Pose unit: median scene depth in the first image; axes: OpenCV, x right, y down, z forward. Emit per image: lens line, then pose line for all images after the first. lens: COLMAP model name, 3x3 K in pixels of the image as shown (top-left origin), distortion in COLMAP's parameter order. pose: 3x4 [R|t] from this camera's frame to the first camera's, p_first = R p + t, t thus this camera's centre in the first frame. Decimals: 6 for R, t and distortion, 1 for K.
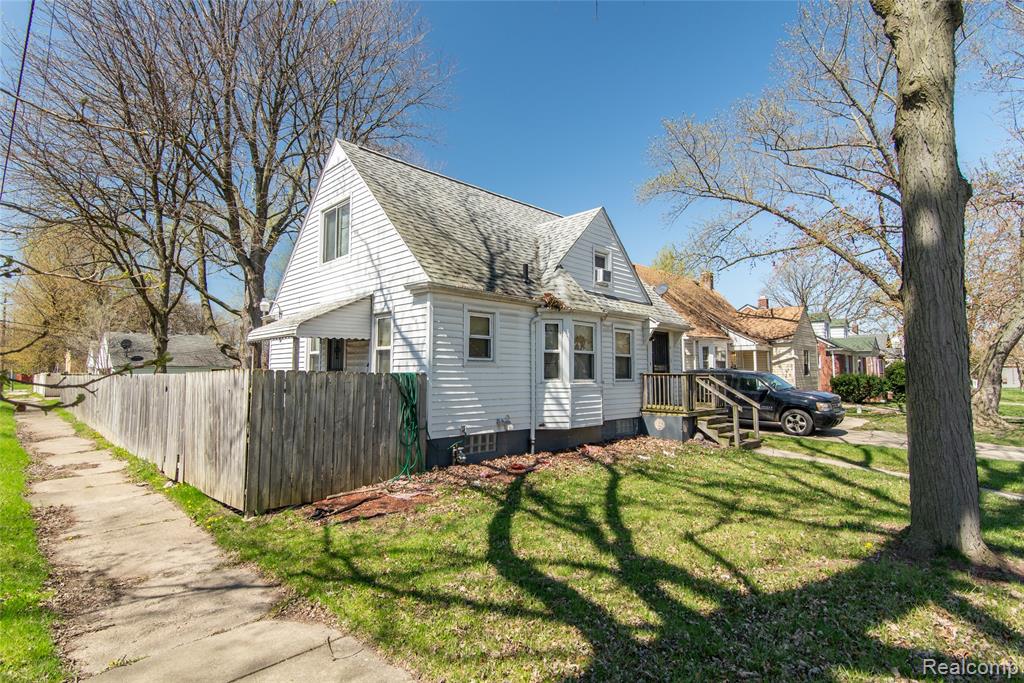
lens RADIAL K [[511.7, 0, 512.0], [0, 511.7, 341.5], [0, 0, 1]] dist [0.005320, 0.001119]
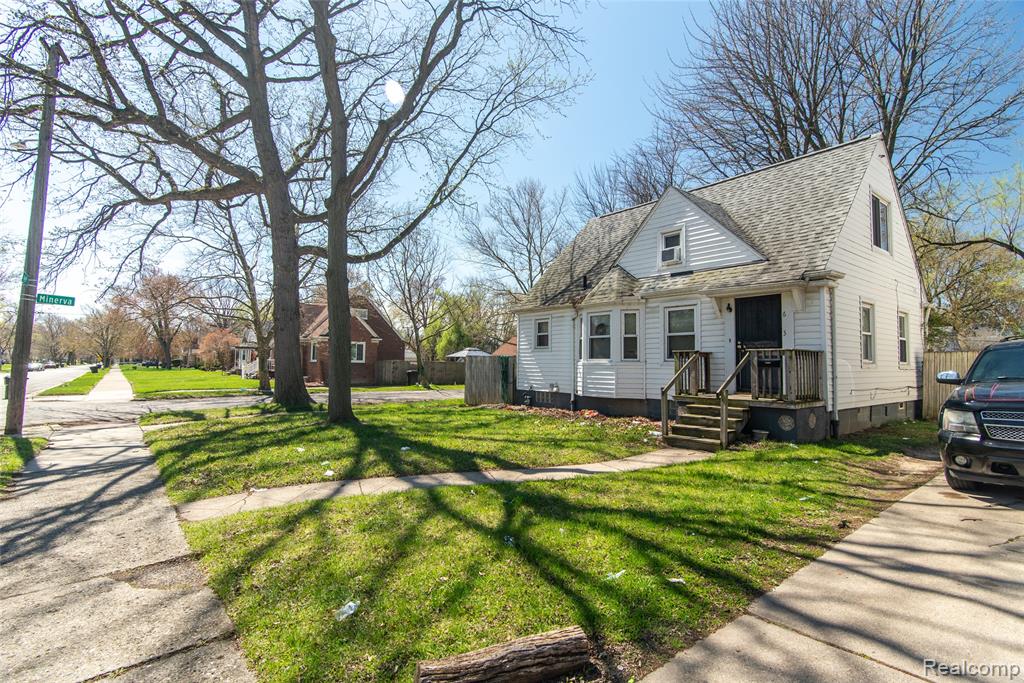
lens RADIAL K [[511.7, 0, 512.0], [0, 511.7, 341.5], [0, 0, 1]] dist [0.005320, 0.001119]
pose [[-0.107363, -0.048713, -0.993026, 1.465759], [0.055612, 0.996941, -0.054917, 0.093008], [0.992663, -0.061121, -0.104325, 0.974543]]
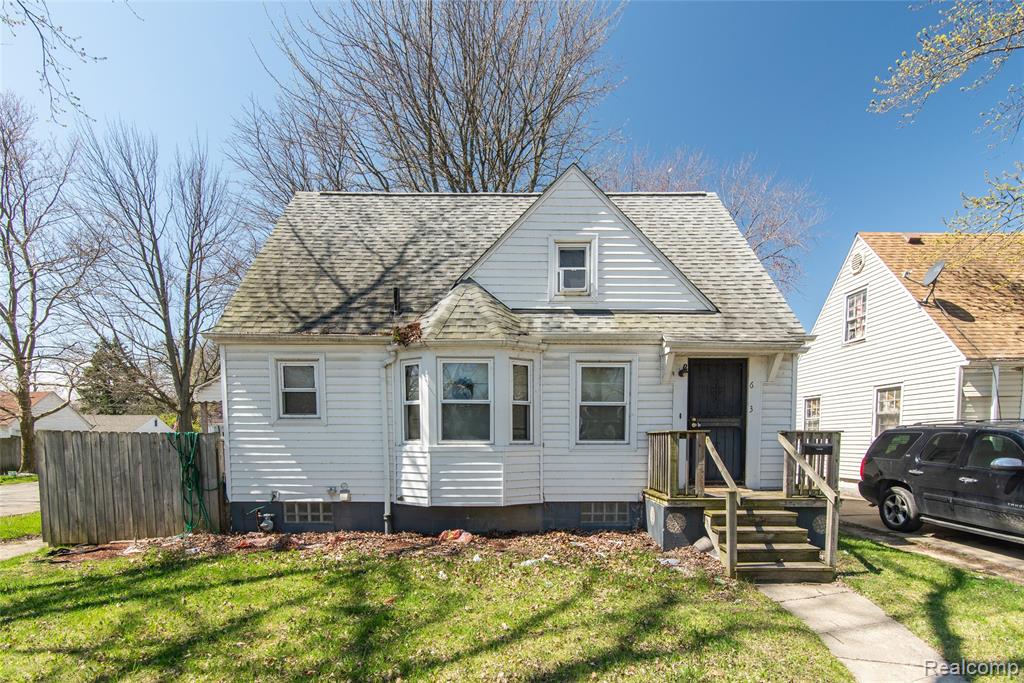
lens RADIAL K [[513.0, 0, 510.9], [0, 513.0, 493.1], [0, 0, 1]] dist [0.001853, 0.000081]
pose [[0.717539, 0.066916, -0.693296, 0.724296], [0.046406, 0.988570, 0.143444, 0.049619], [0.694970, -0.135100, 0.706233, 0.560255]]
